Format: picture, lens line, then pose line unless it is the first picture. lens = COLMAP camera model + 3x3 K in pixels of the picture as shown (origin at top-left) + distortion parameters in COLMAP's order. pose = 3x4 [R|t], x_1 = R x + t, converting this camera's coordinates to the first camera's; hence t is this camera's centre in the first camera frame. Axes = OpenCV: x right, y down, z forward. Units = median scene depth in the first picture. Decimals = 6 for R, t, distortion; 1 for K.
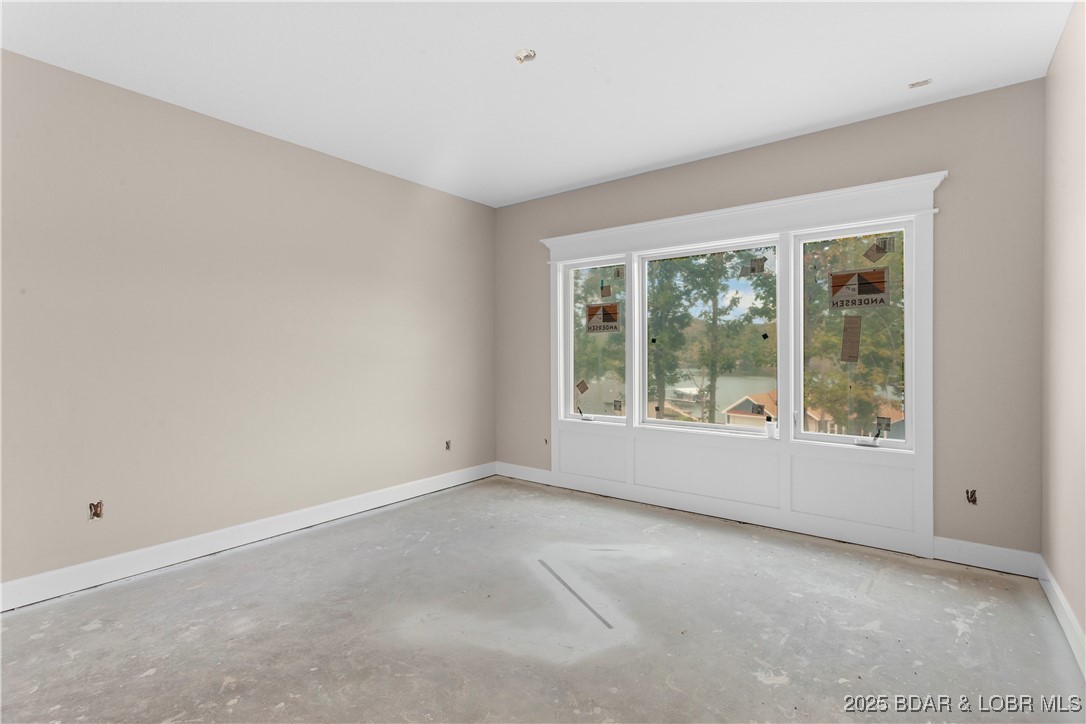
lens RADIAL K [[514.5, 0, 543.2], [0, 514.5, 364.6], [0, 0, 1]] dist [0.003176, 0.000391]
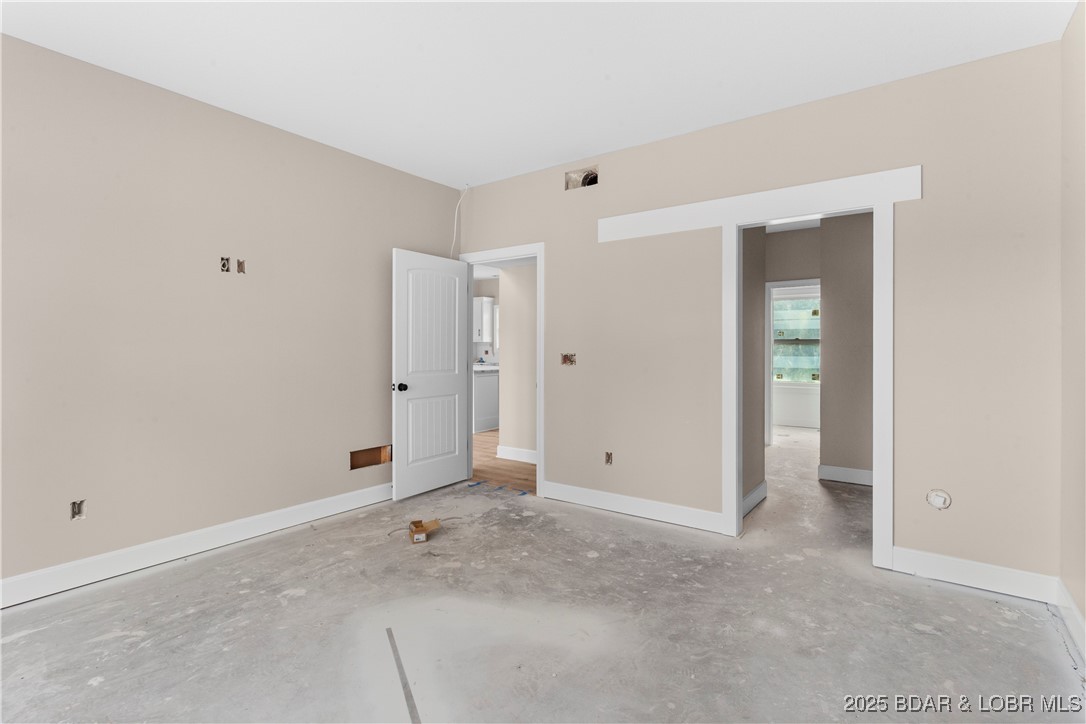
lens RADIAL K [[514.5, 0, 545.2], [0, 514.5, 358.6], [0, 0, 1]] dist [0.003176, 0.000391]
pose [[-0.999502, 0.003174, -0.031405, -0.081861], [0.001752, 0.998975, 0.045221, -0.026643], [0.031517, 0.045143, -0.998483, 1.177021]]
